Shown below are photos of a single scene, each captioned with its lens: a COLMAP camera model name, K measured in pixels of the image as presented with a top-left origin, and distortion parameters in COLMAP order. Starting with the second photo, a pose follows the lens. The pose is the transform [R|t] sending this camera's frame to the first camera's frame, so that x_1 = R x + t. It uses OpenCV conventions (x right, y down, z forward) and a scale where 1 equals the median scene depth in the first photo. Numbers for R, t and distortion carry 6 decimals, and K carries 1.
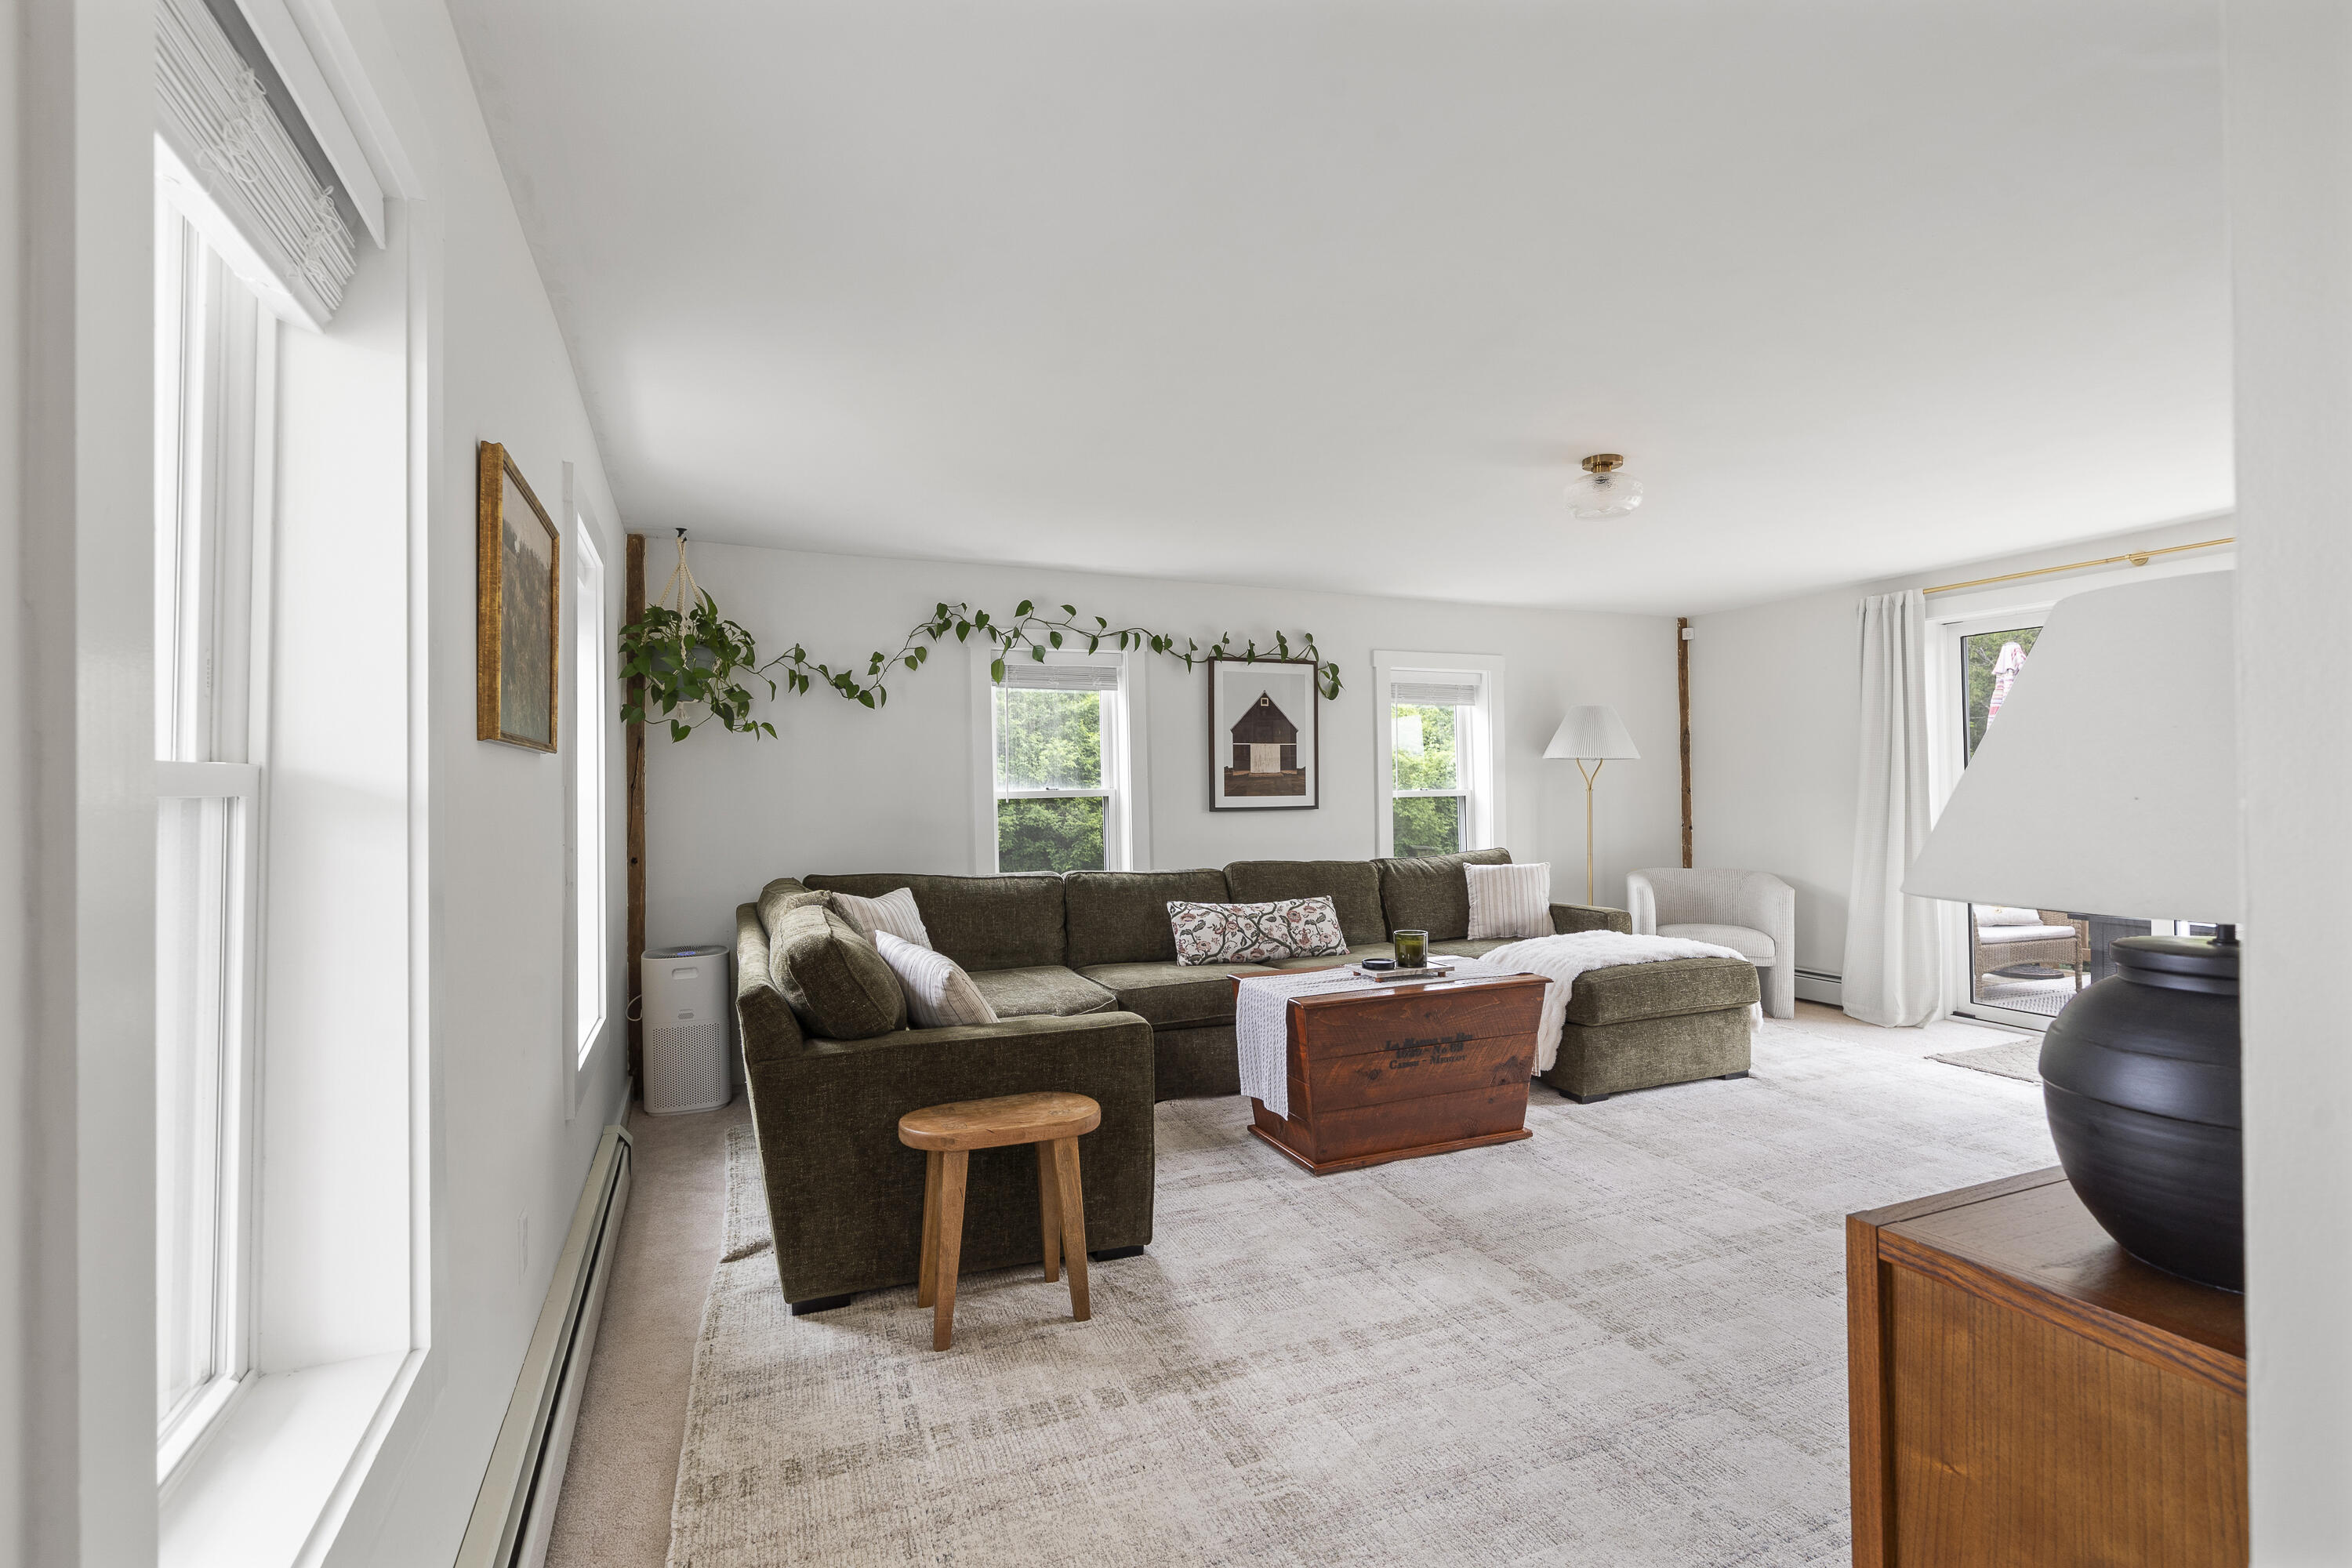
lens RADIAL K [[1070.8, 0, 1180.4], [0, 1070.8, 769.4], [0, 0, 1]] dist [-0.002326, -0.001682]
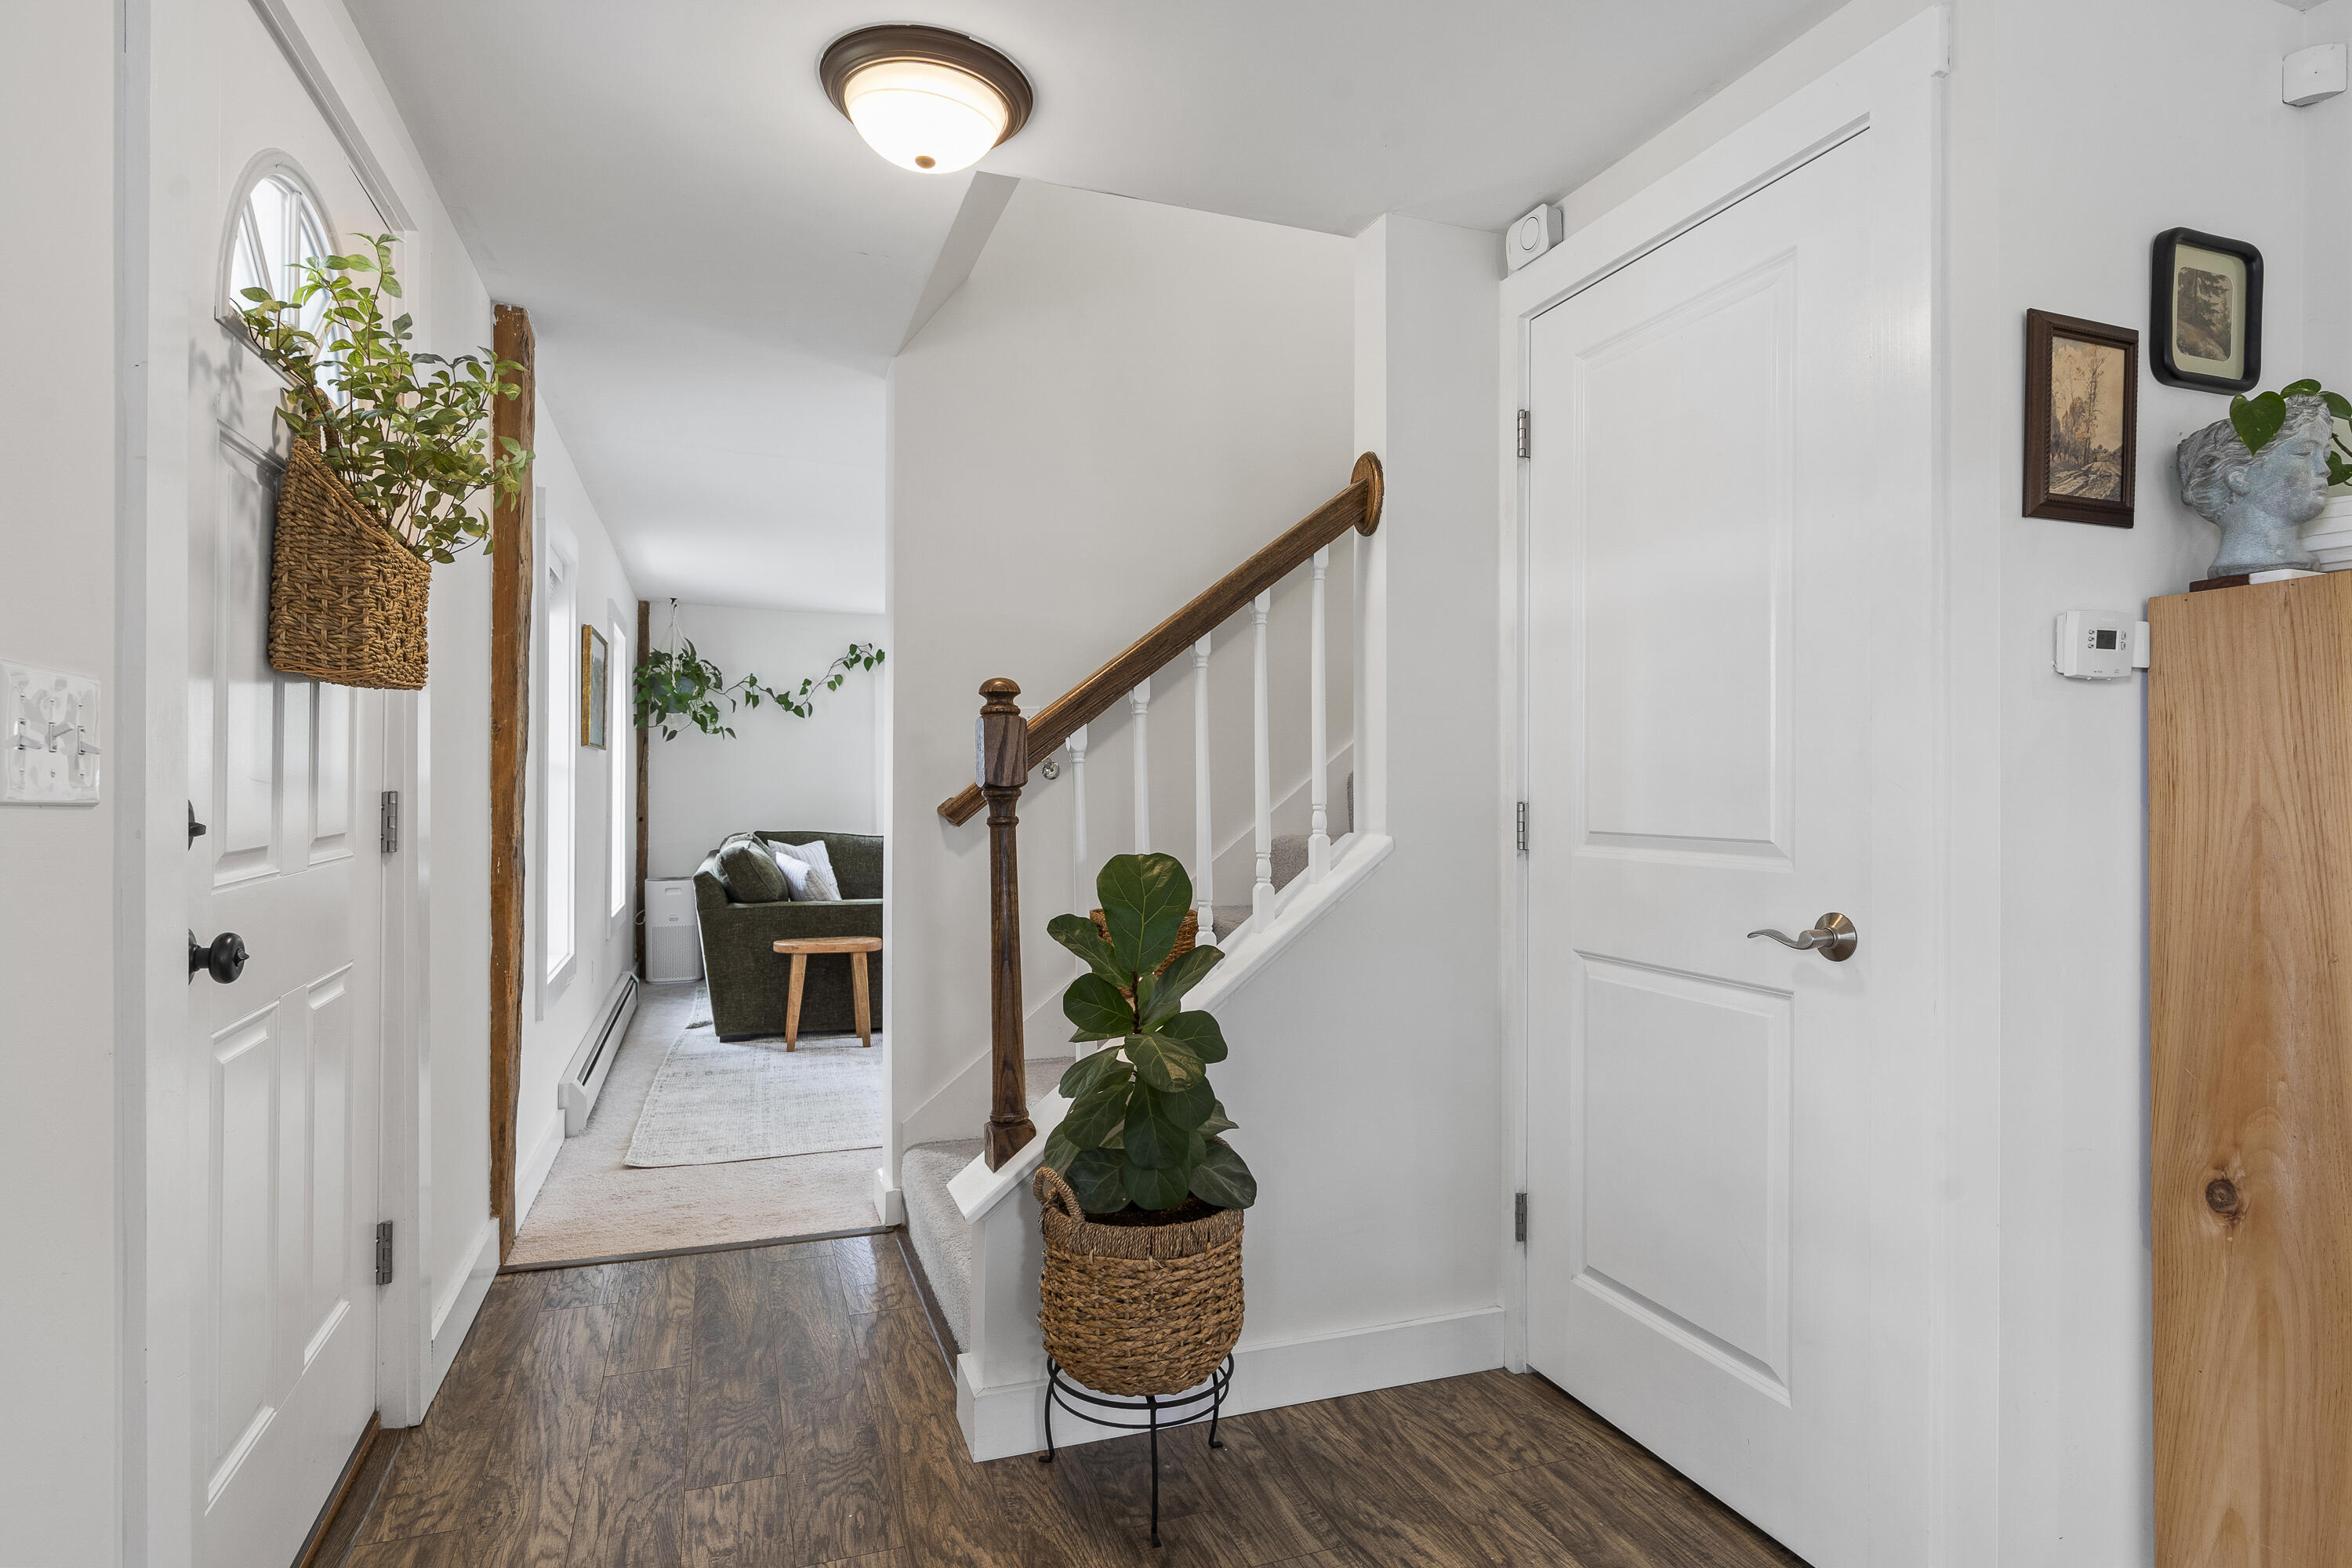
lens RADIAL K [[1232.7, 0, 1178.6], [0, 1232.7, 775.6], [0, 0, 1]] dist [0.009394, 0.000024]
pose [[0.998117, 0.014283, -0.059648, 0.320384], [-0.013758, 0.999863, 0.009191, -0.001523], [0.059771, -0.008353, 0.998177, -0.635014]]
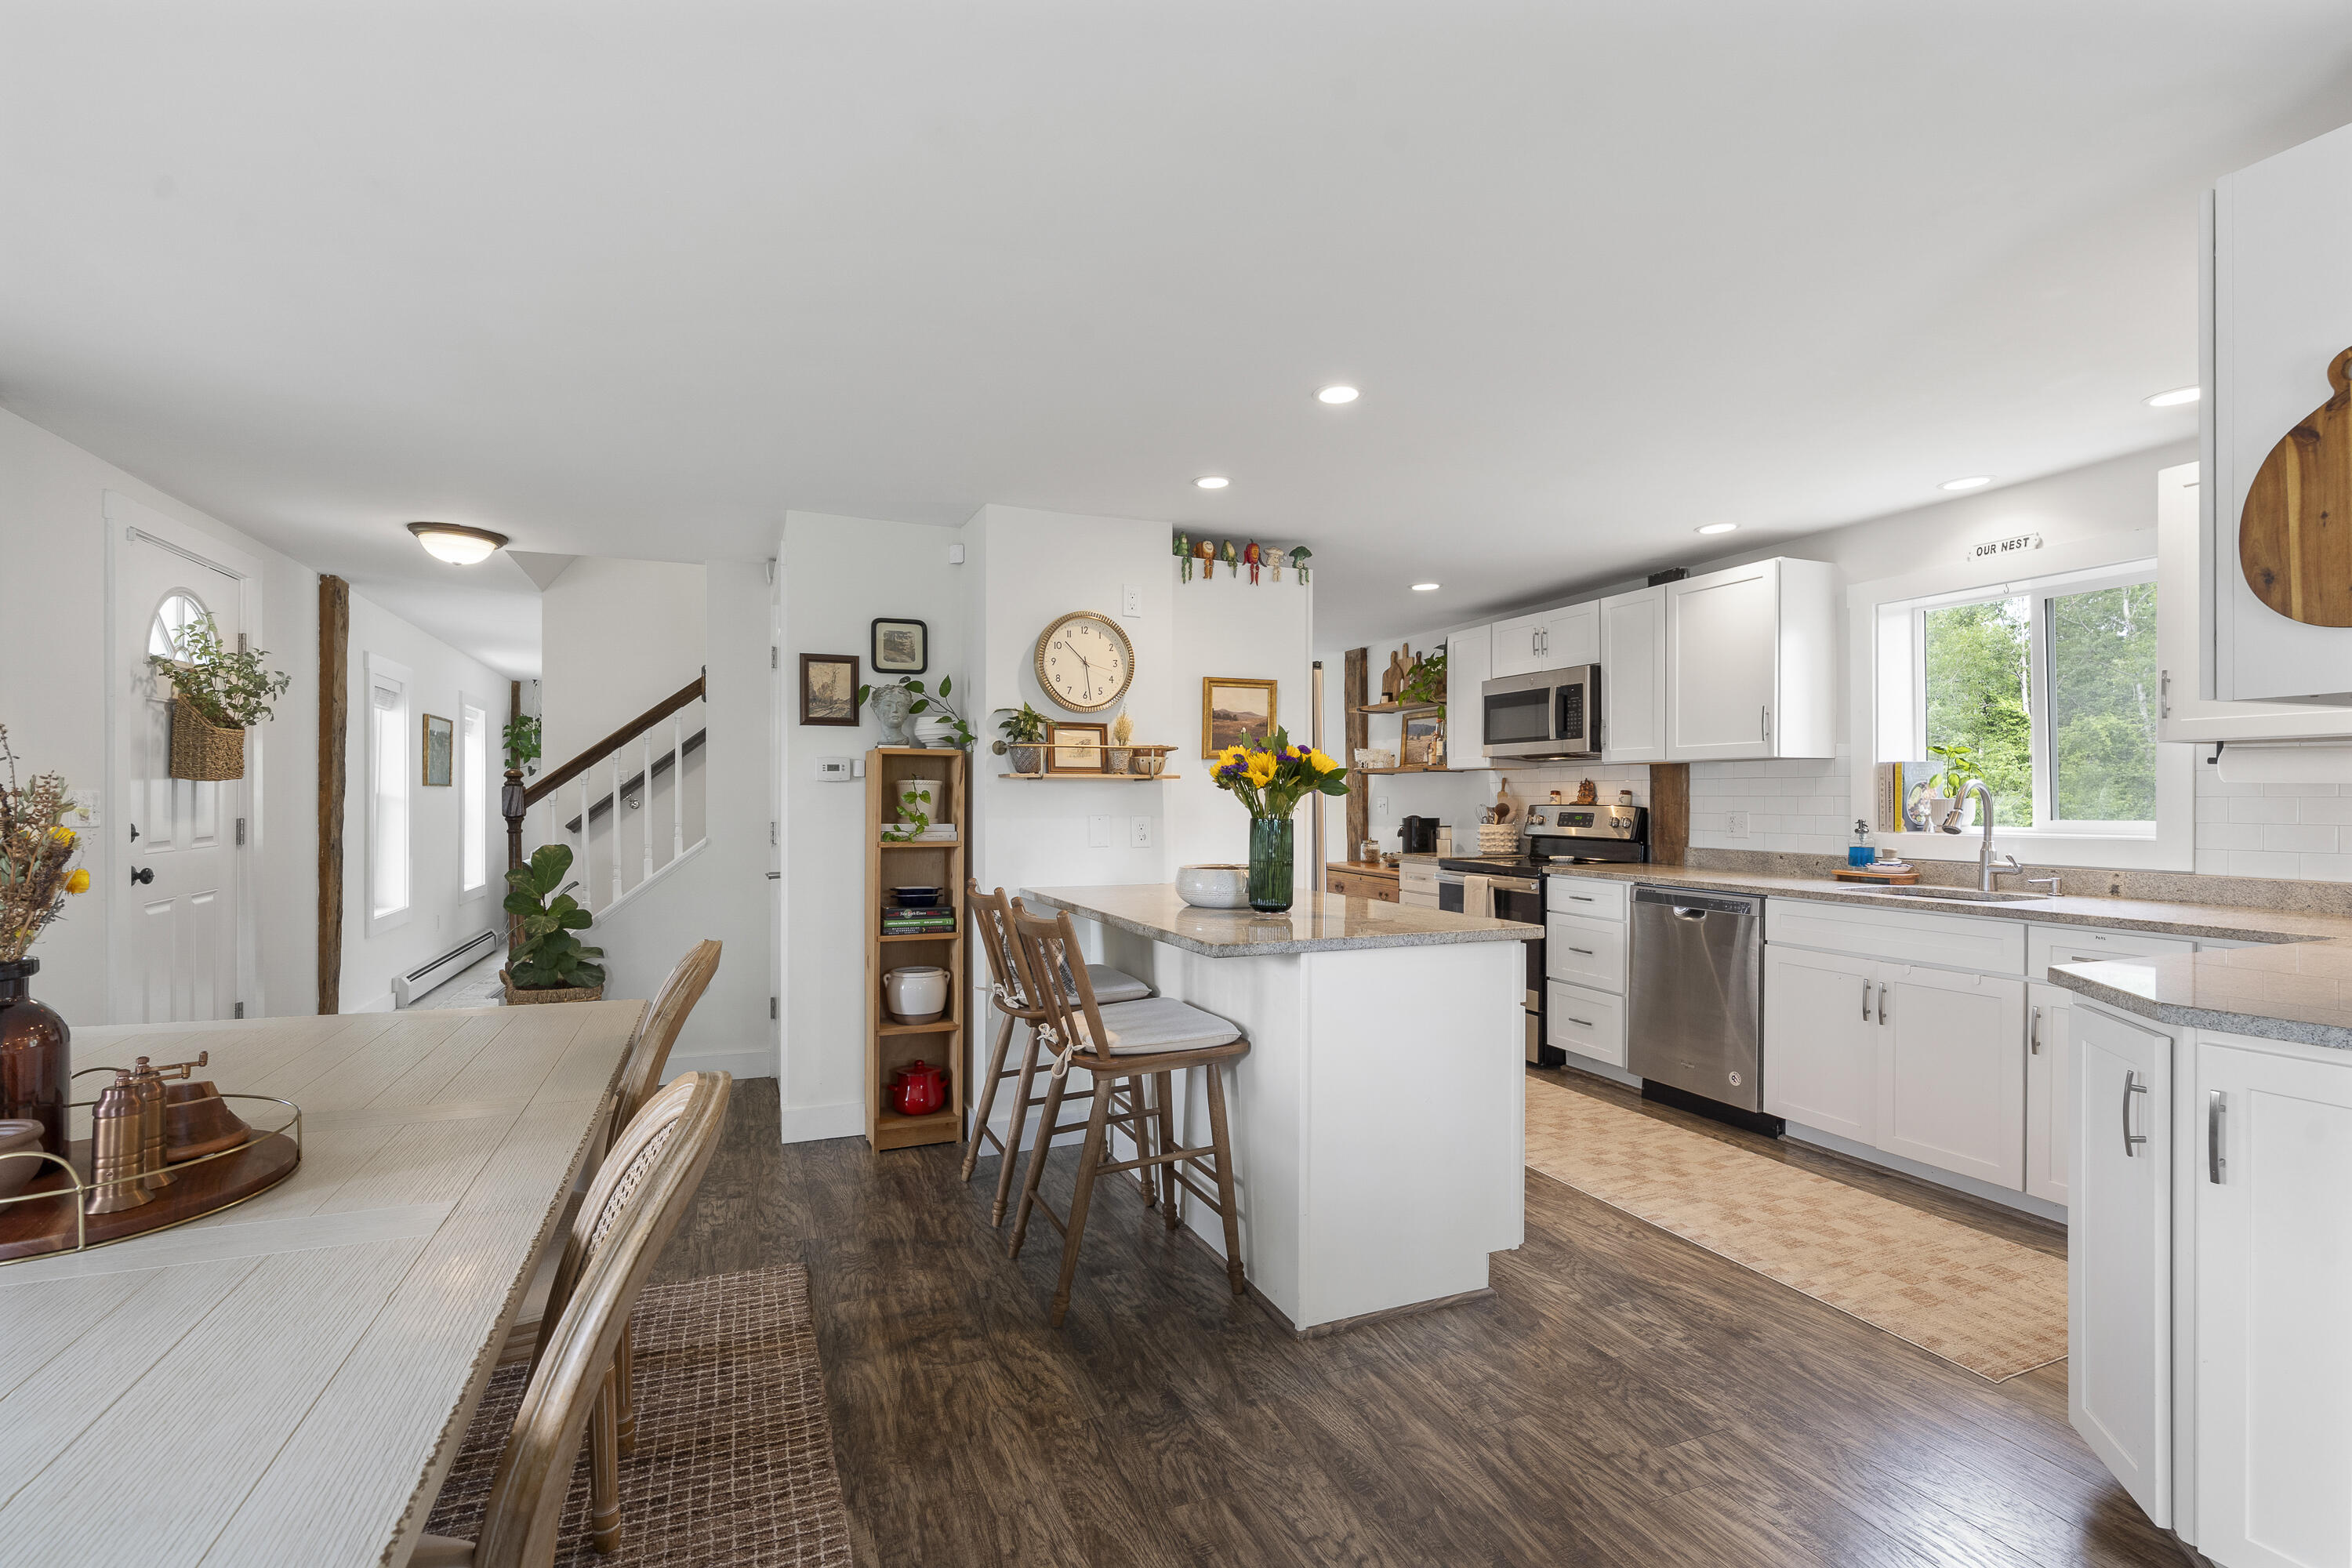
lens RADIAL K [[1070.8, 0, 1174.0], [0, 1070.8, 801.4], [0, 0, 1]] dist [-0.002326, -0.001682]
pose [[0.999737, 0.014759, -0.017535, 0.831523], [-0.014415, 0.999704, 0.019586, -0.032687], [0.017819, -0.019328, 0.999654, -1.110882]]
